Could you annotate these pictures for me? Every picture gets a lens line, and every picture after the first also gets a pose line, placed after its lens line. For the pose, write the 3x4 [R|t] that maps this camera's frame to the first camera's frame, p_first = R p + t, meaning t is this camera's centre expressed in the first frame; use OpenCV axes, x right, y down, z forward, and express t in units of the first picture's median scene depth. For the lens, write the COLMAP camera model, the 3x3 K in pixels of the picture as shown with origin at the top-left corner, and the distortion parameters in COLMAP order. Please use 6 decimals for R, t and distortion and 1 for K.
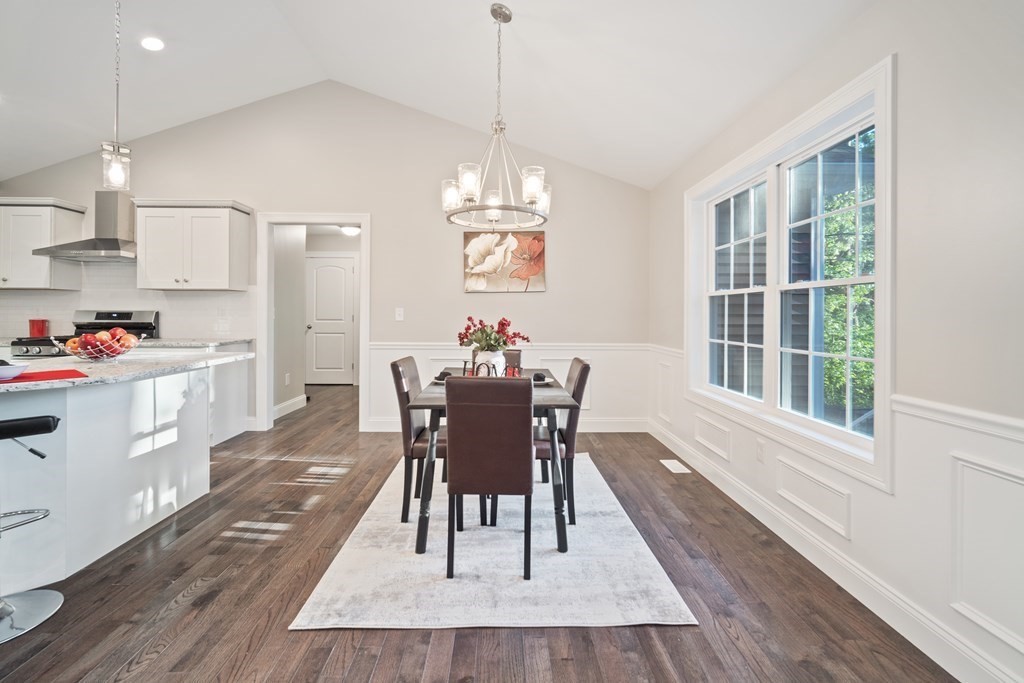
lens RADIAL K [[453.4, 0, 515.4], [0, 453.4, 314.7], [0, 0, 1]] dist [-0.010069, 0.004110]
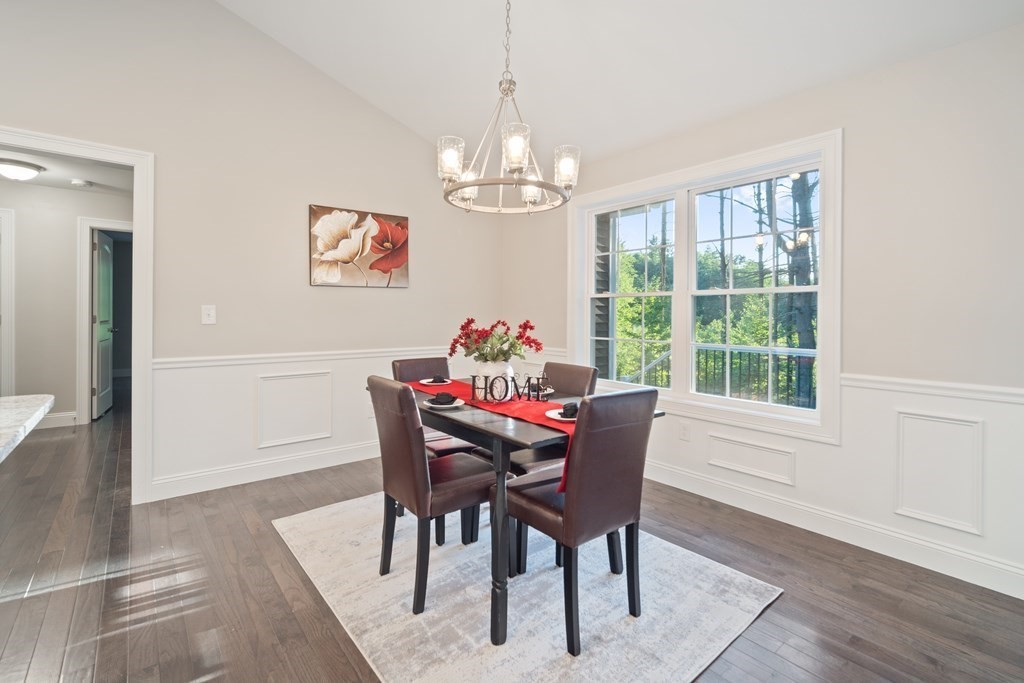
lens RADIAL K [[453.4, 0, 511.3], [0, 453.4, 315.8], [0, 0, 1]] dist [-0.010069, 0.004110]
pose [[0.789457, -0.002785, 0.613799, -0.406965], [-0.001278, 0.999980, 0.006182, -0.004305], [-0.613804, -0.005665, 0.789438, 0.262063]]
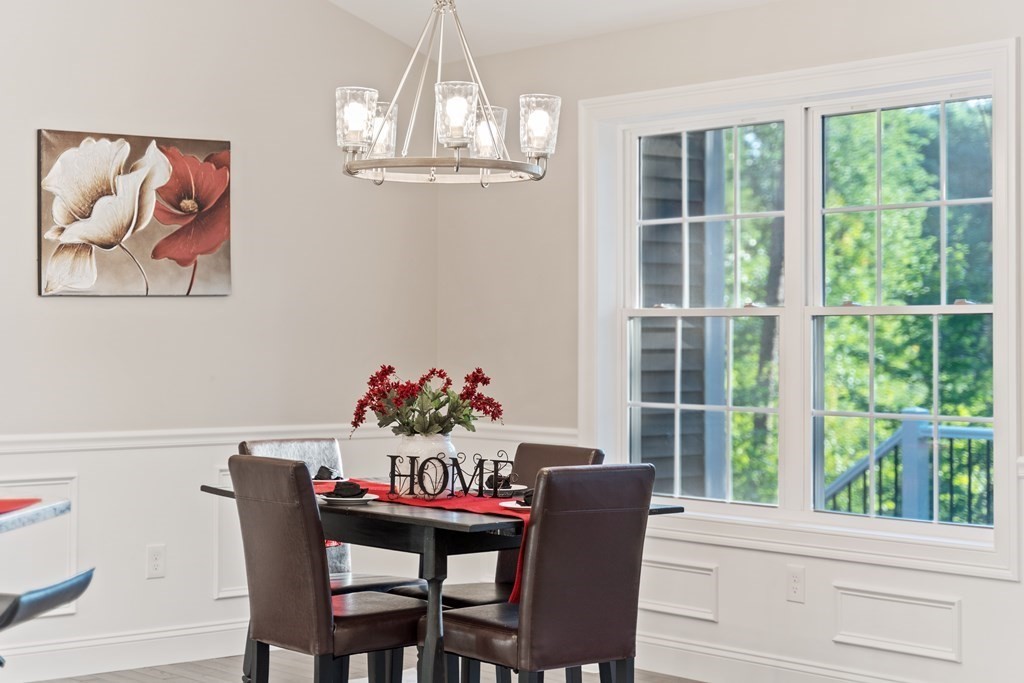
lens RADIAL K [[1711.2, 0, 515.3], [0, 1711.2, 334.7], [0, 0, 1]] dist [-0.002537, 0.000000]
pose [[0.772444, -0.002214, 0.635079, -0.904307], [0.001575, 0.999998, 0.001570, -0.025211], [-0.635081, -0.000213, 0.772446, -0.399977]]
